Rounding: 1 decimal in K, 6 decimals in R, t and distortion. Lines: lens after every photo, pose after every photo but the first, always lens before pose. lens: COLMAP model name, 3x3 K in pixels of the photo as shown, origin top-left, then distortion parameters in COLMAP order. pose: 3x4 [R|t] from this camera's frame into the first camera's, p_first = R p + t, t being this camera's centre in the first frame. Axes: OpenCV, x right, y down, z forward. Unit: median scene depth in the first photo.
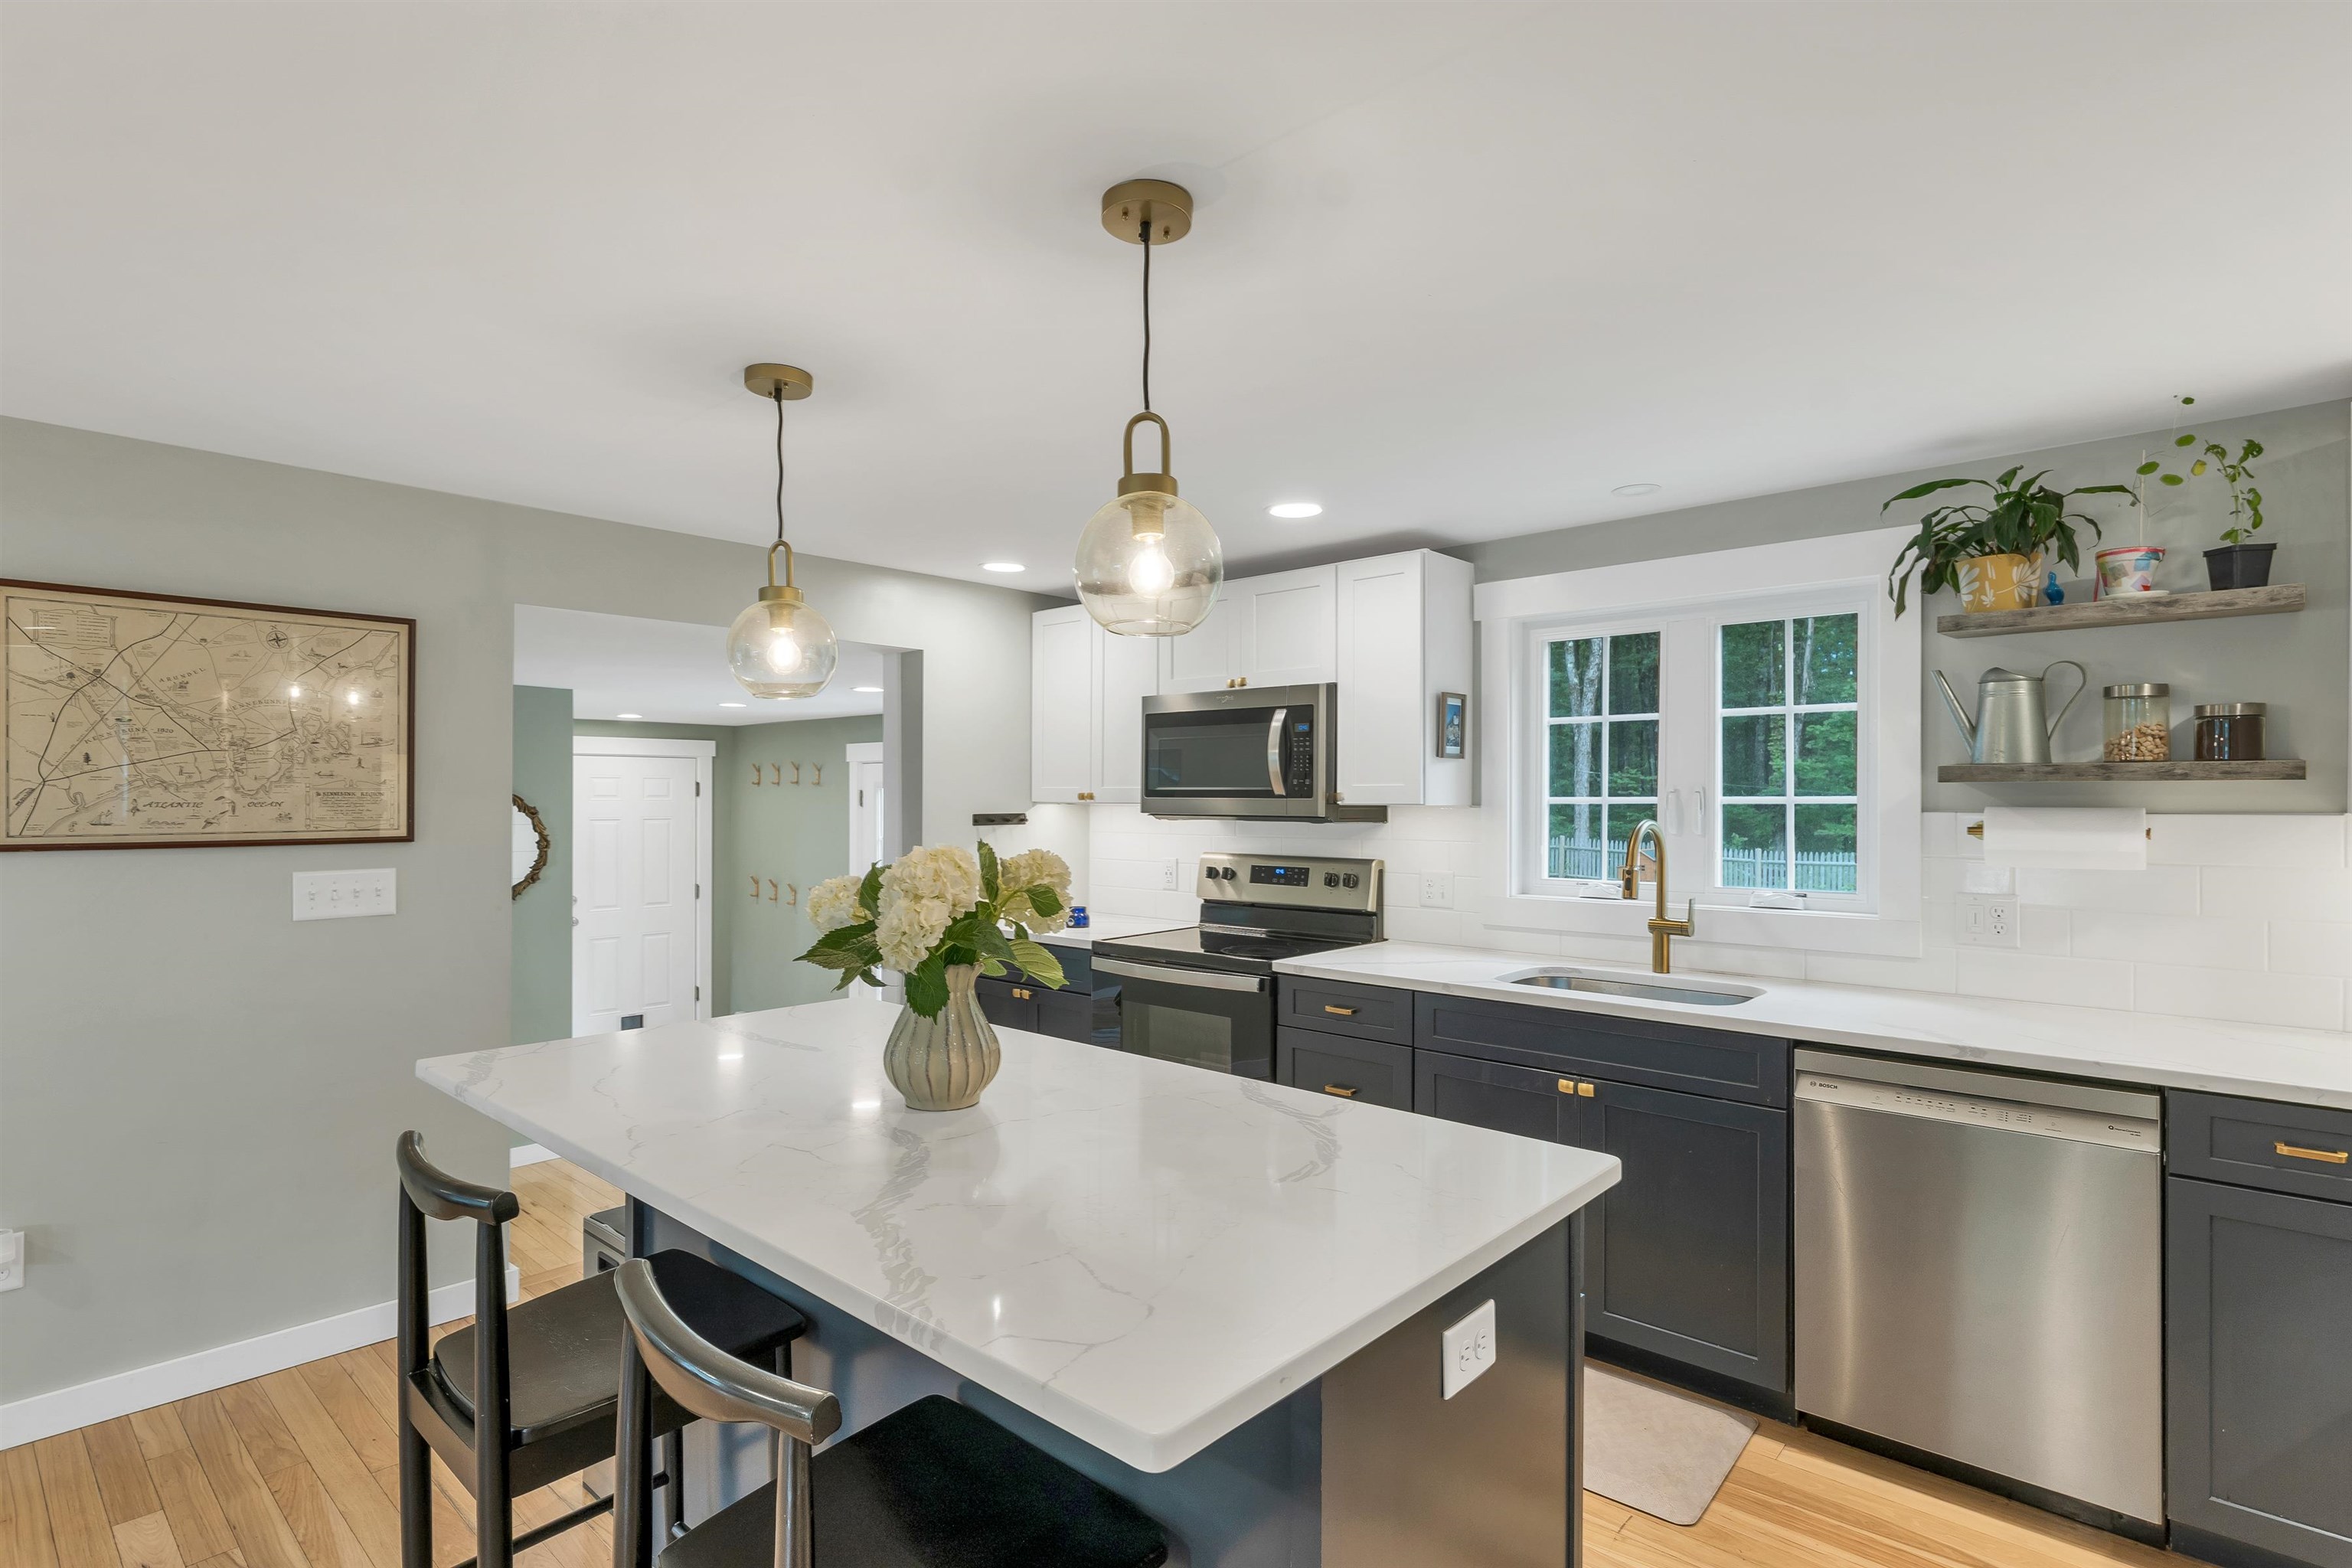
lens RADIAL K [[1143.4, 0, 1160.3], [0, 1143.4, 805.7], [0, 0, 1]] dist [0.015358, -0.000399]
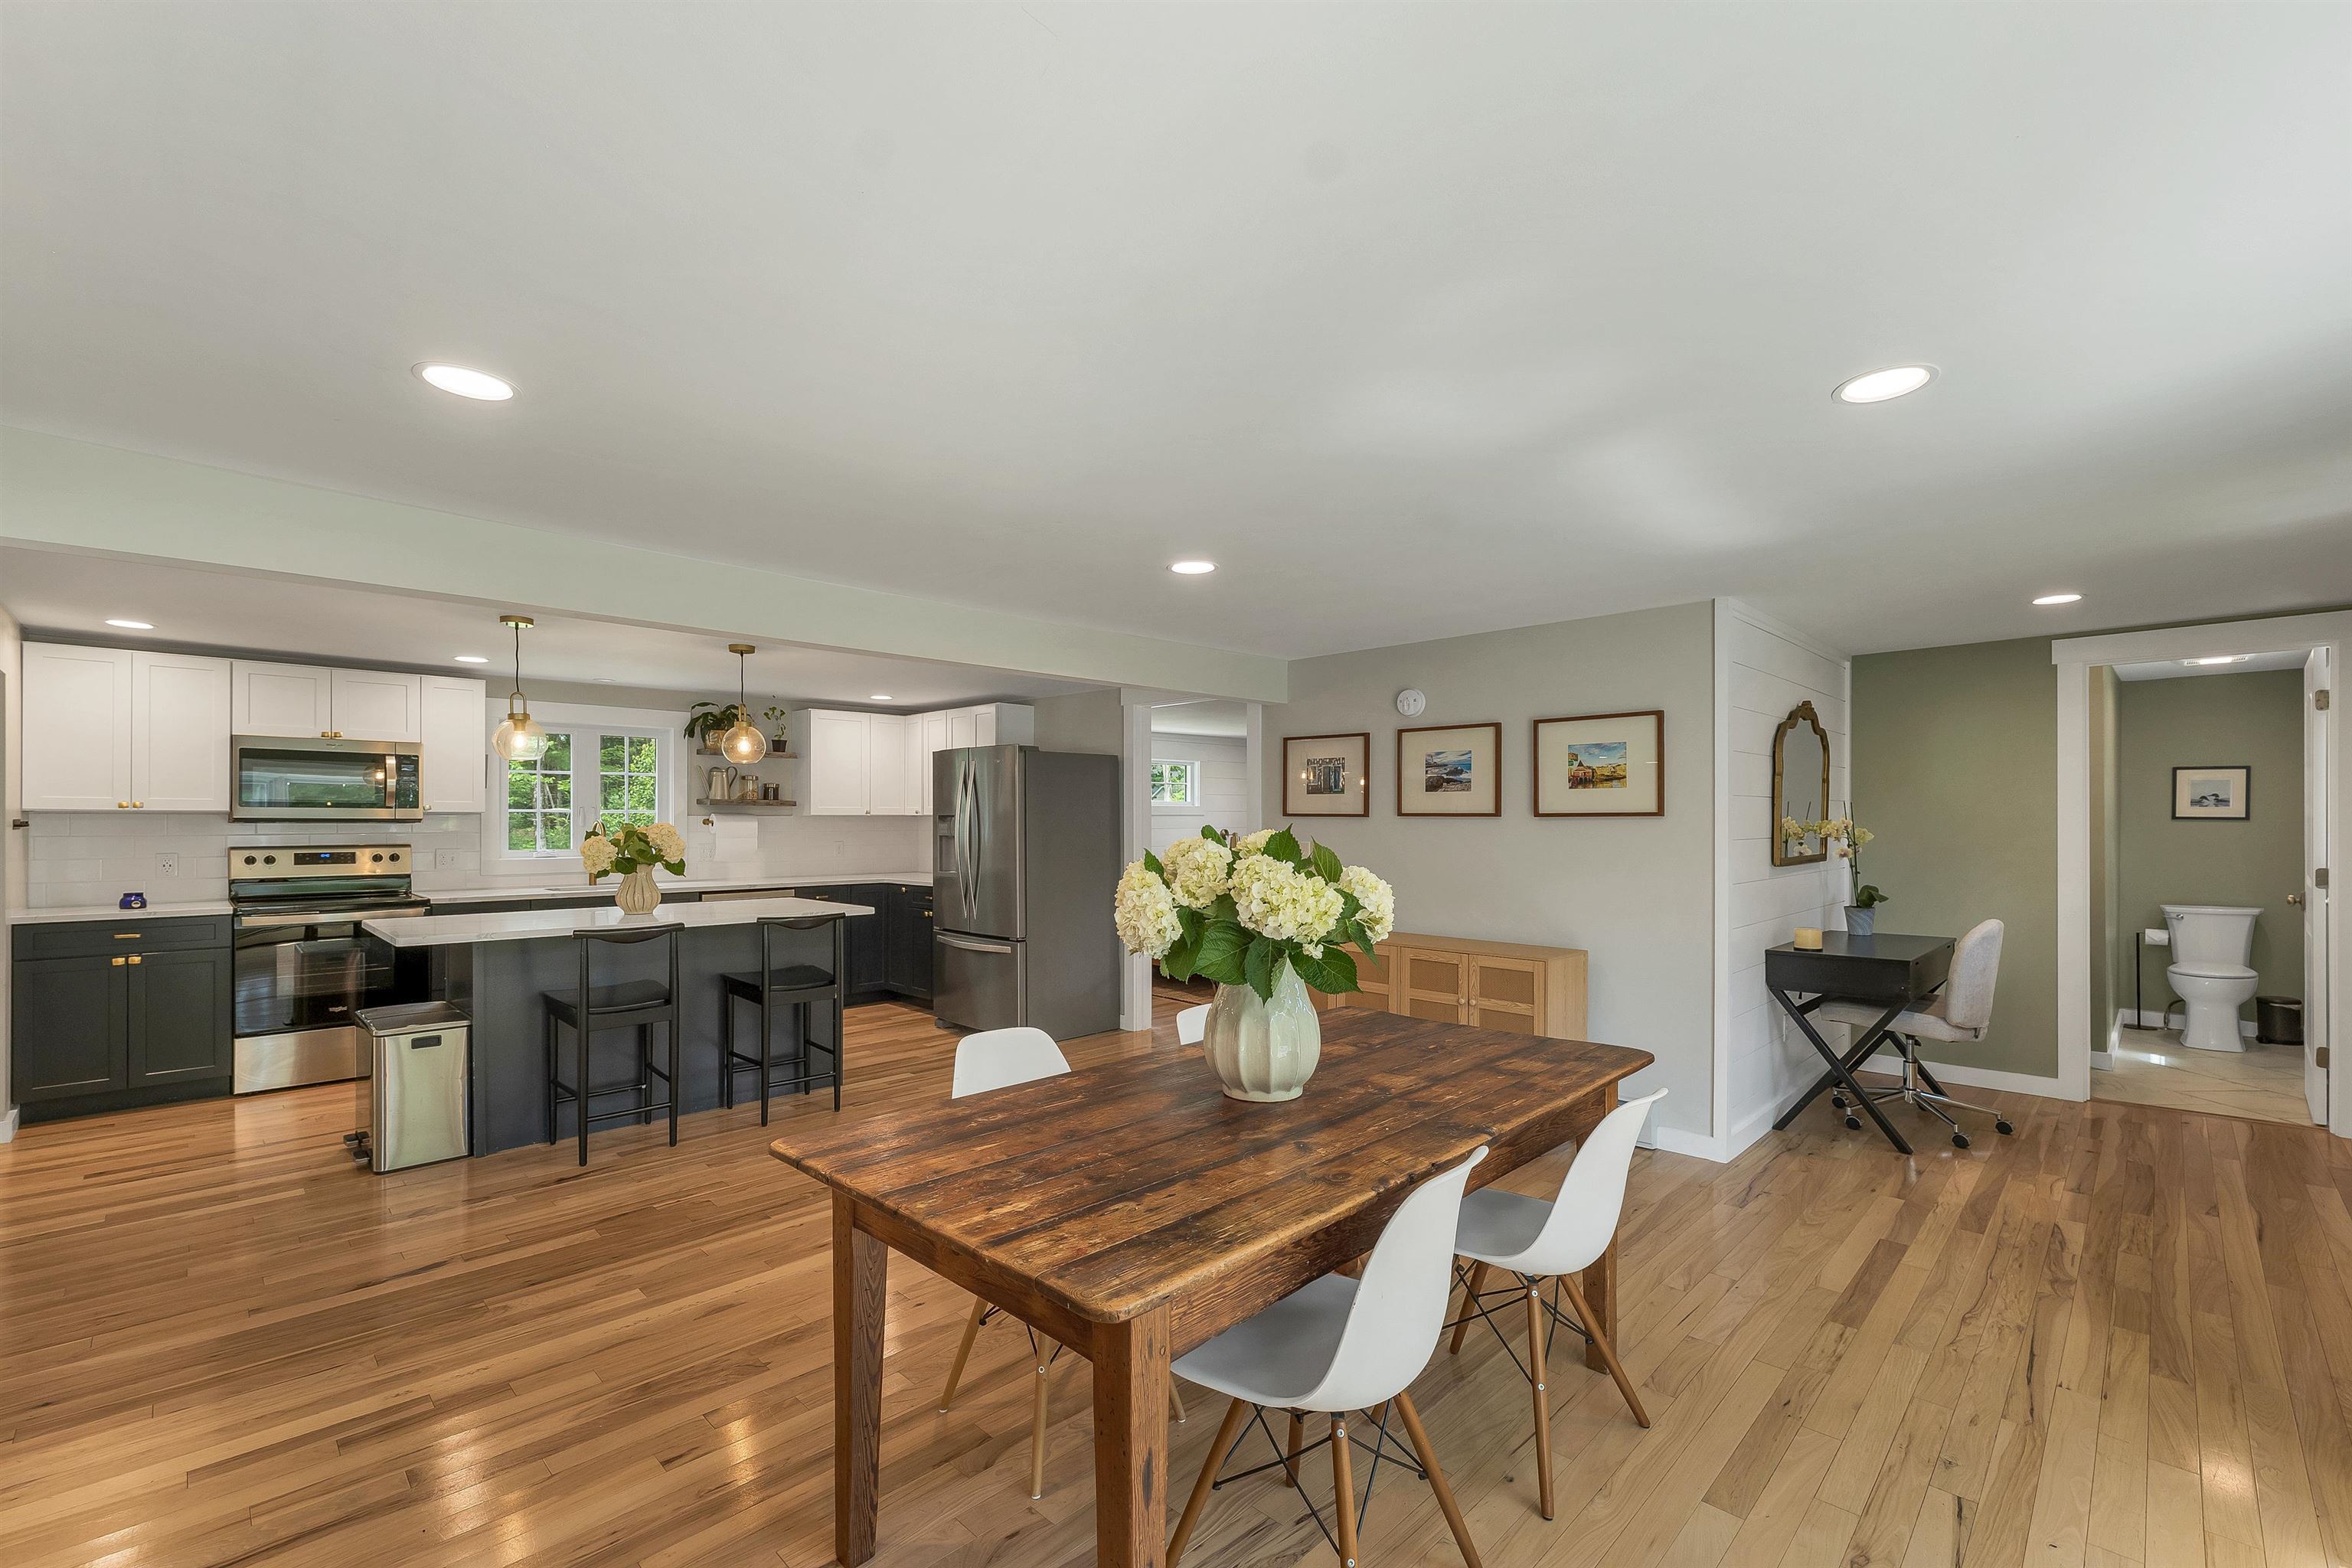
lens RADIAL K [[989.1, 0, 1168.1], [0, 989.1, 825.1], [0, 0, 1]] dist [0.000779, 0.000439]
pose [[0.059965, -0.009291, 0.998157, -1.508085], [0.003799, 0.999952, 0.009080, 0.010937], [-0.998193, 0.003248, 0.059997, -0.281898]]
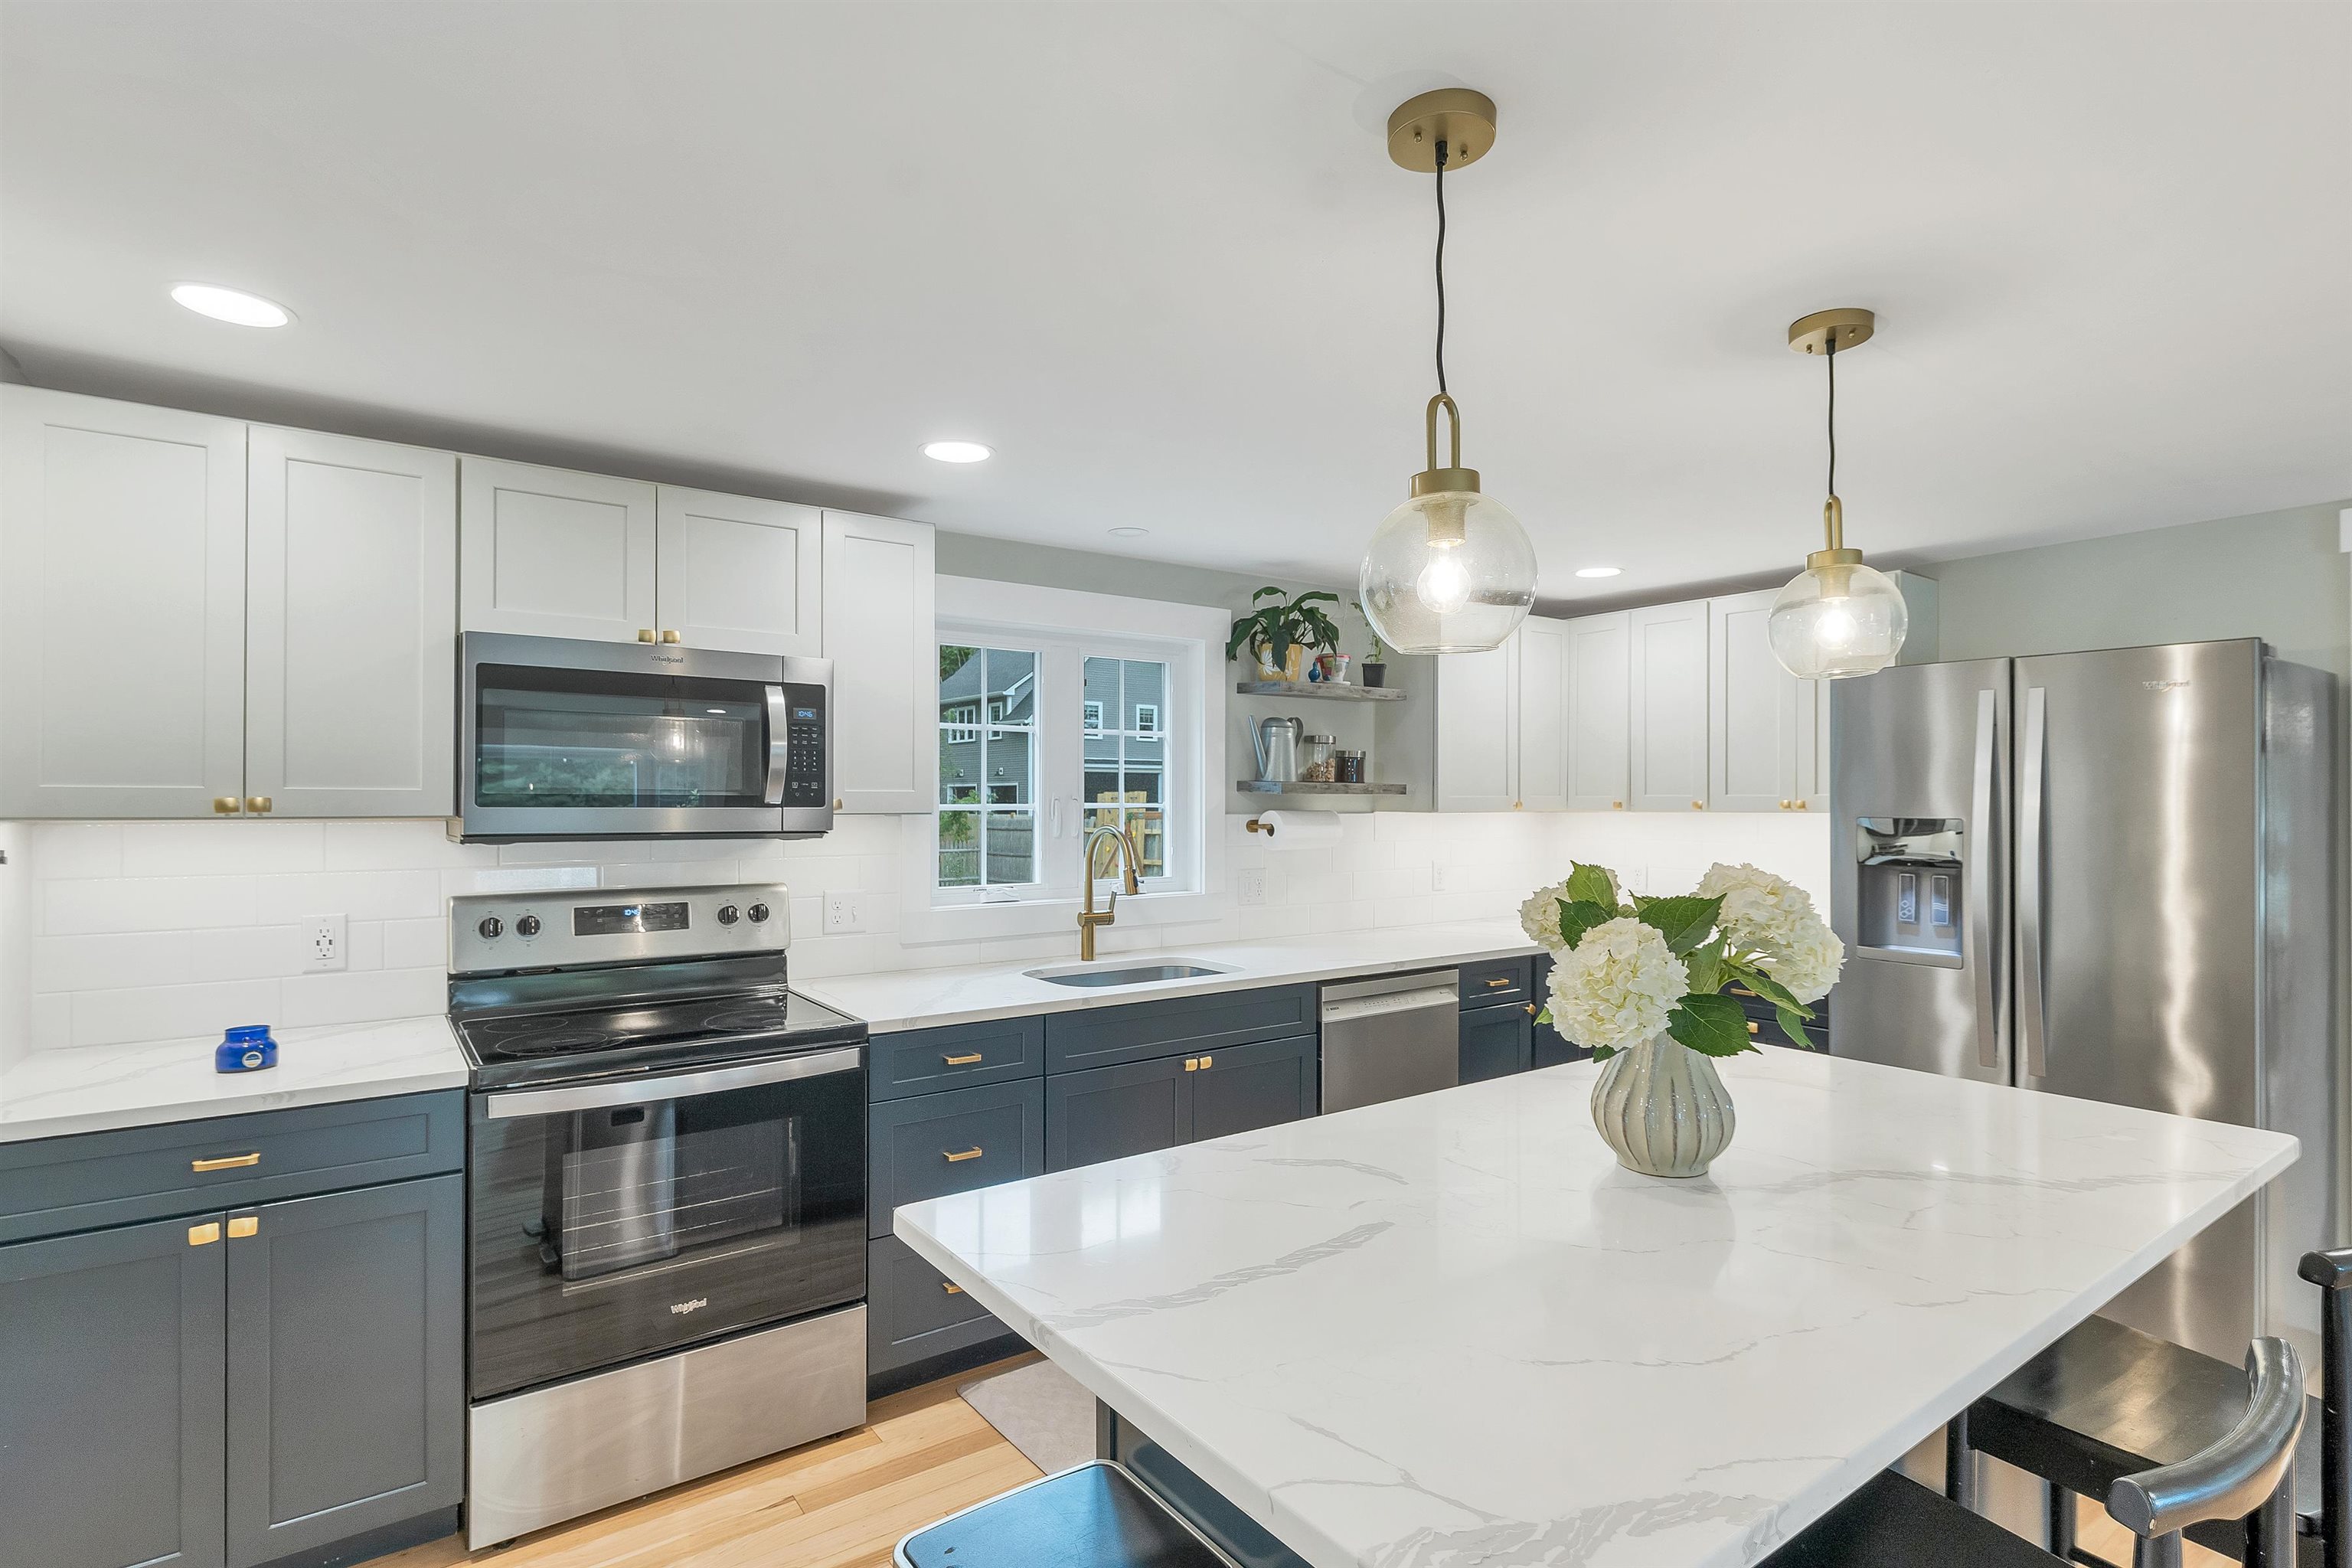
lens RADIAL K [[1143.4, 0, 1160.3], [0, 1143.4, 805.7], [0, 0, 1]] dist [0.015358, -0.000399]
pose [[0.220944, -0.007894, 0.975255, -0.651629], [0.005060, 0.999963, 0.006947, -0.013664], [-0.975273, 0.003400, 0.220976, 0.693457]]
